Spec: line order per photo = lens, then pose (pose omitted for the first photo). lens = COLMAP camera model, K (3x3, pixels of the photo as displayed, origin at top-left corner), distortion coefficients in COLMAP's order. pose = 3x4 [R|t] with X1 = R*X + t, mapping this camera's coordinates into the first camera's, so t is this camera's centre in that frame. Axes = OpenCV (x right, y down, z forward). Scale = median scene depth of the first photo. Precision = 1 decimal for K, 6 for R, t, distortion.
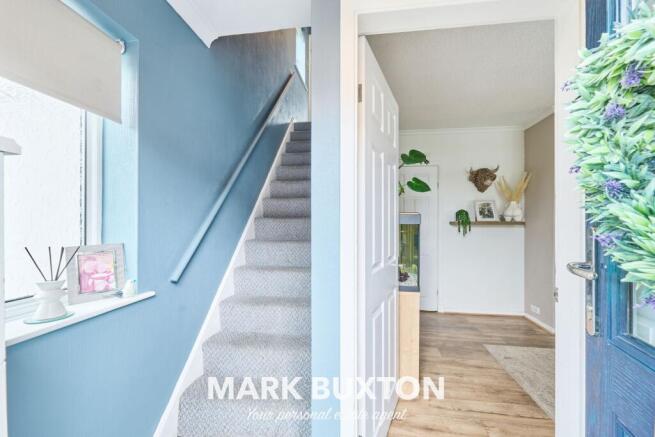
lens RADIAL K [[271.7, 0, 329.7], [0, 271.7, 226.3], [0, 0, 1]] dist [0.001001, 0.000008]
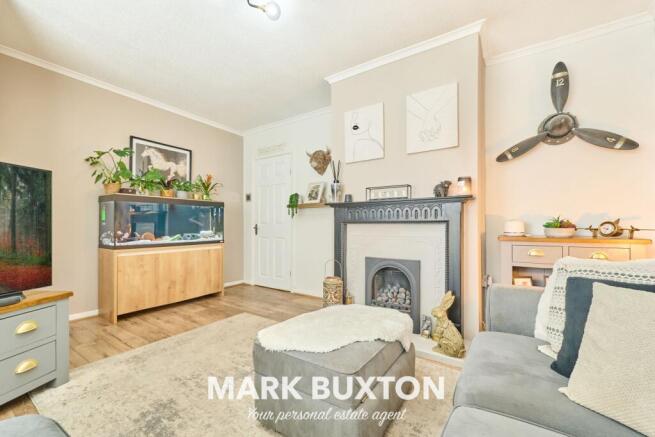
lens RADIAL K [[271.7, 0, 329.7], [0, 271.7, 226.3], [0, 0, 1]] dist [0.001001, 0.000008]
pose [[0.896073, -0.002588, -0.443900, 1.248232], [0.001124, 0.999993, -0.003563, 0.080541], [0.443906, 0.002694, 0.896069, 0.149118]]
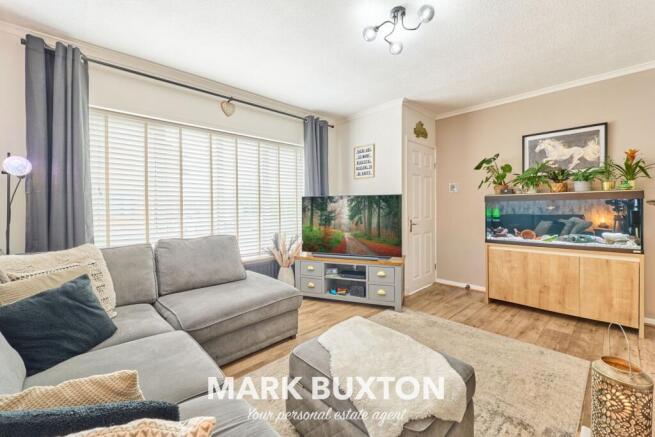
lens RADIAL K [[266.7, 0, 330.3], [0, 266.7, 216.7], [0, 0, 1]] dist [-0.000413, -0.000099]
pose [[-0.628693, 0.024752, -0.777259, 1.424874], [0.001748, 0.999536, 0.030417, 0.017882], [0.777651, 0.017764, -0.628445, 0.820885]]
